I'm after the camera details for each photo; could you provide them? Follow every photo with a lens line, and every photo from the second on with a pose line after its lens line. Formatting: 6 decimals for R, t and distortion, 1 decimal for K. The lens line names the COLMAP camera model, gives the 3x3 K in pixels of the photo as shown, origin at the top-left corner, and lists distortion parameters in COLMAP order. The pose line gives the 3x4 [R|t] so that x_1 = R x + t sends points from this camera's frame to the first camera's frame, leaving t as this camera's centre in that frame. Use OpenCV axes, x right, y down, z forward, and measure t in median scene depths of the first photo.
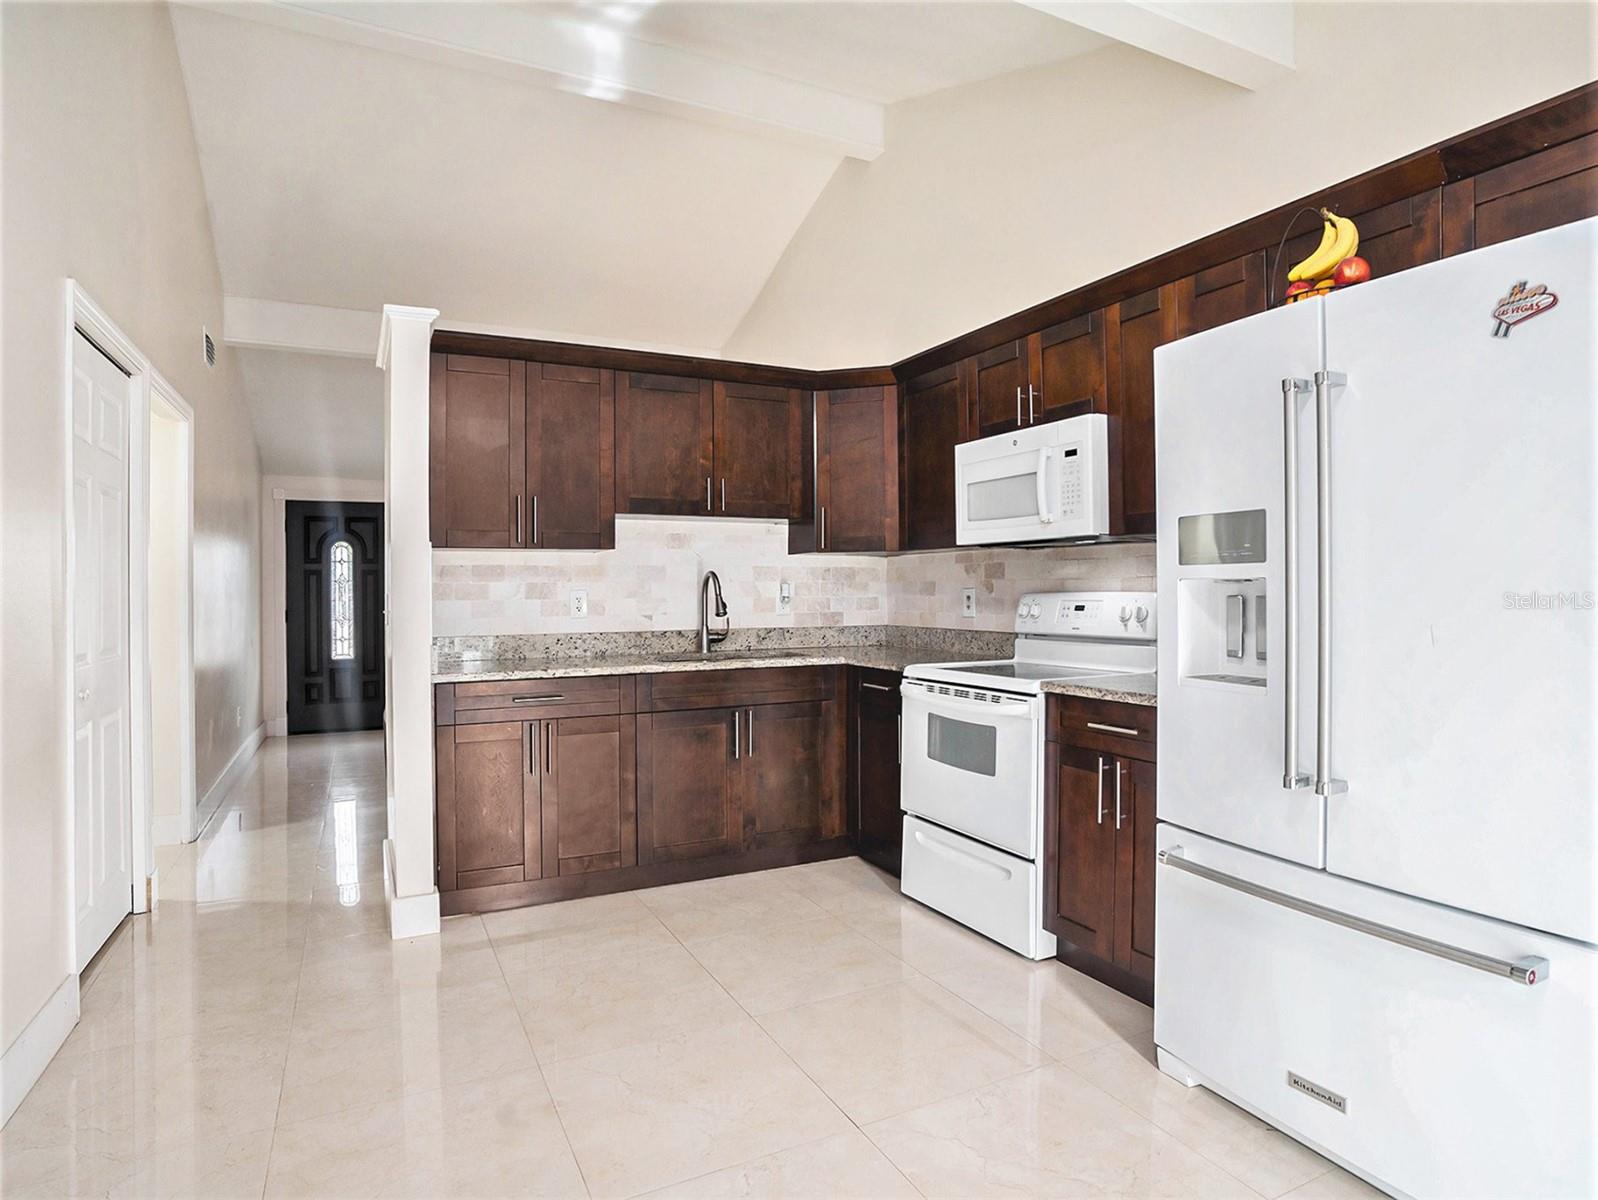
lens RADIAL K [[867.5, 0, 778.8], [0, 867.5, 591.3], [0, 0, 1]] dist [-0.017565, 0.000826]
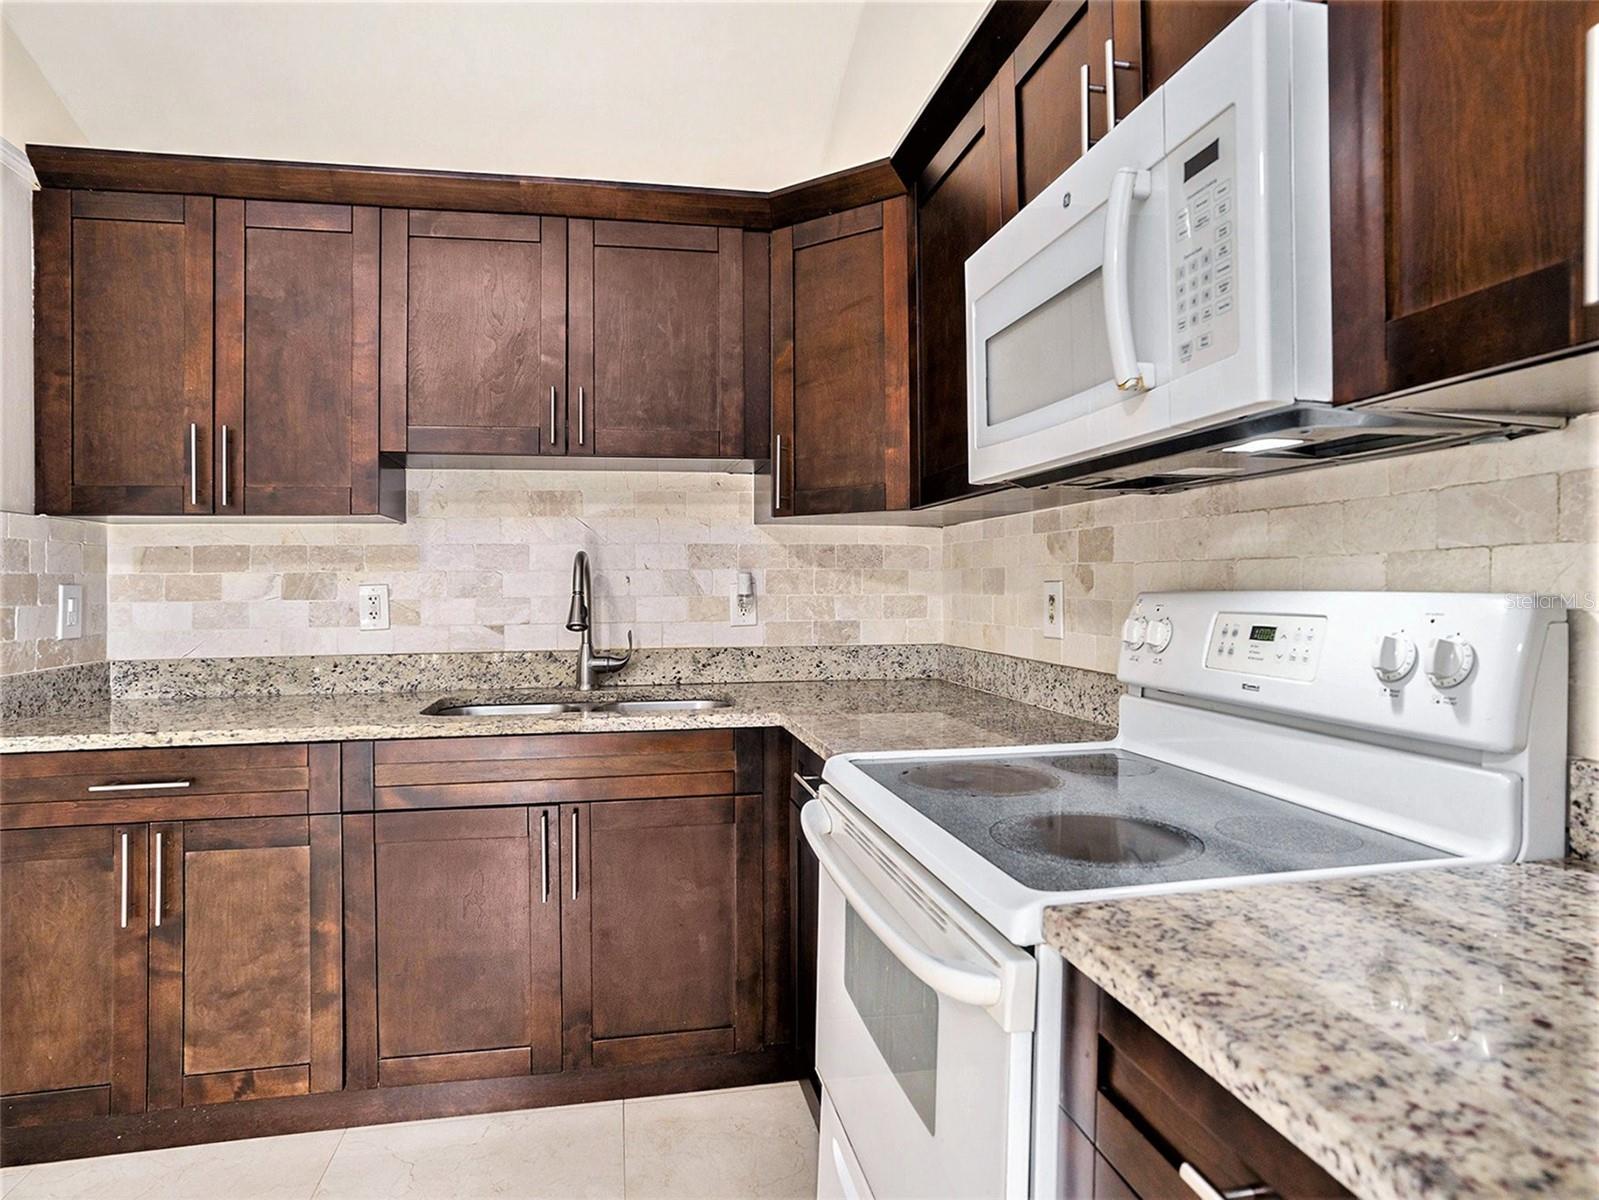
lens RADIAL K [[866.7, 0, 752.9], [0, 866.7, 596.0], [0, 0, 1]] dist [-0.029536, 0.000912]
pose [[0.958715, 0.003572, -0.284345, 0.204369], [0.000762, 0.999885, 0.015130, -0.002586], [0.284367, -0.014722, 0.958603, 0.490207]]
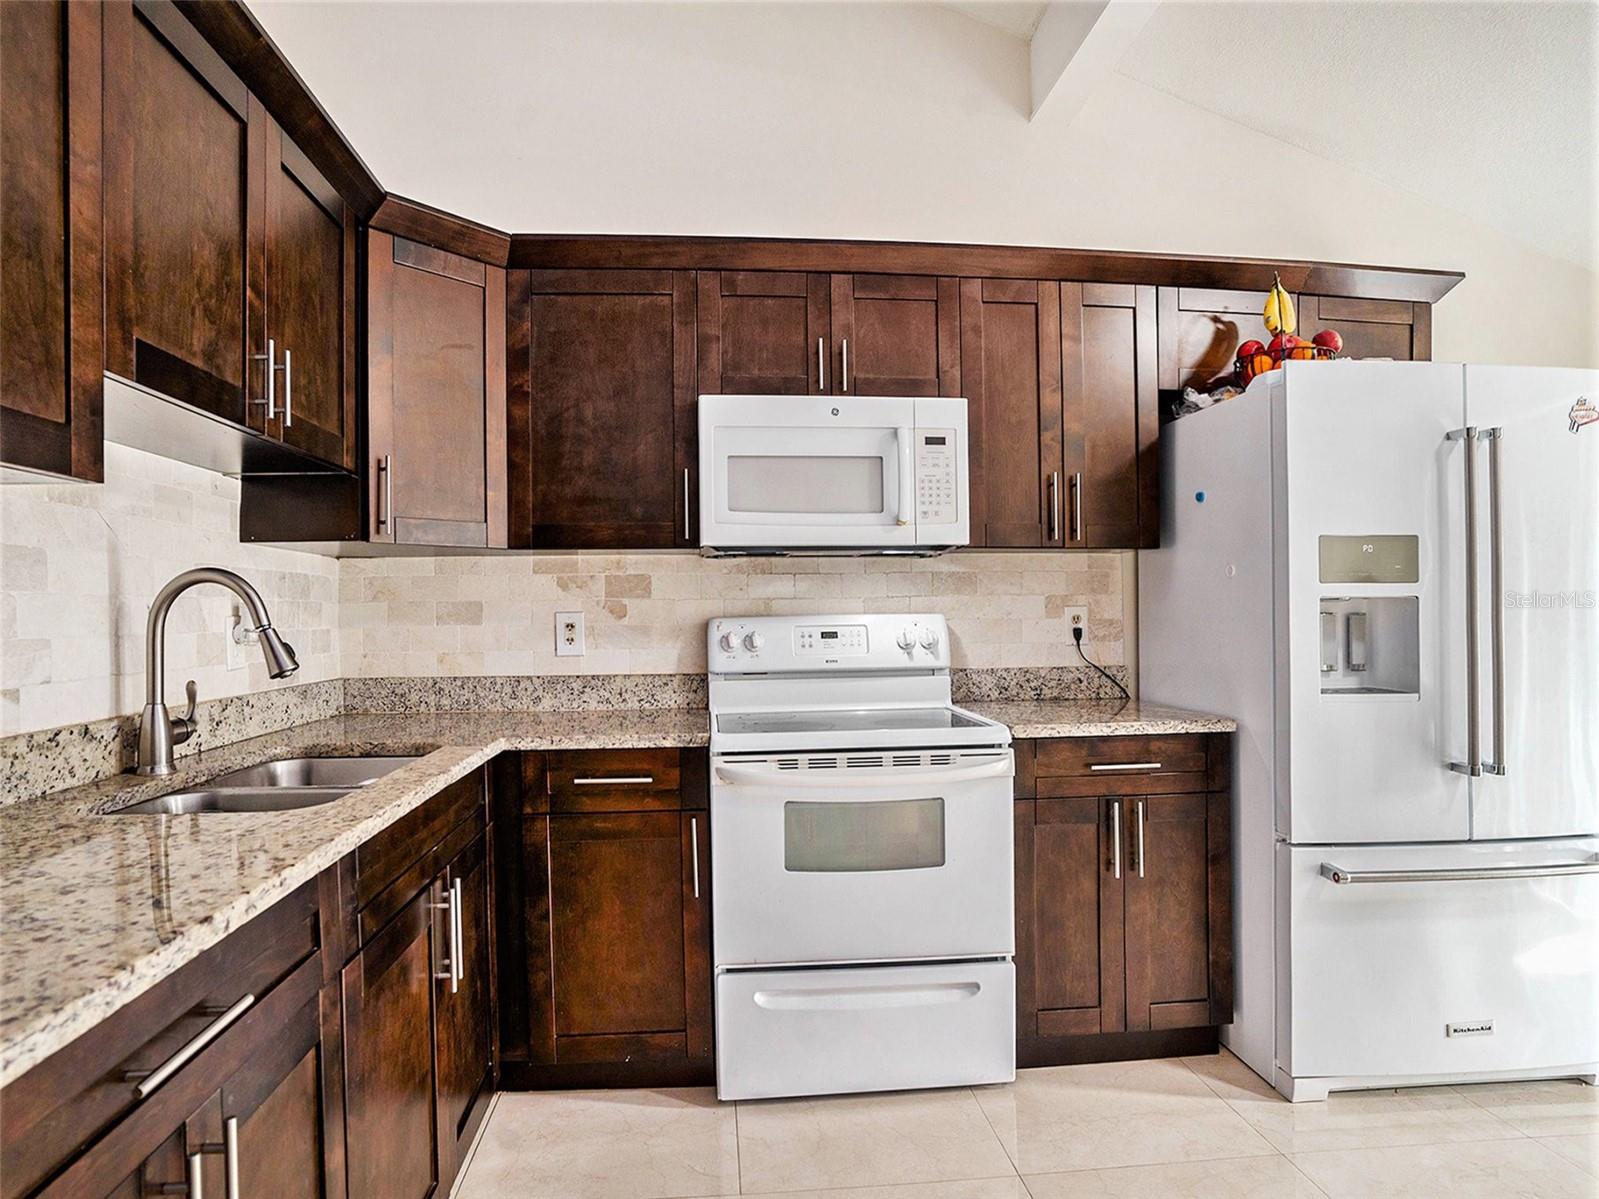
lens RADIAL K [[906.0, 0, 802.3], [0, 906.0, 610.4], [0, 0, 1]] dist [-0.048786, 0.001040]
pose [[0.373269, 0.002931, 0.927719, -0.369671], [0.009619, 0.999929, -0.007029, 0.001863], [-0.927673, 0.011547, 0.373214, 0.608211]]
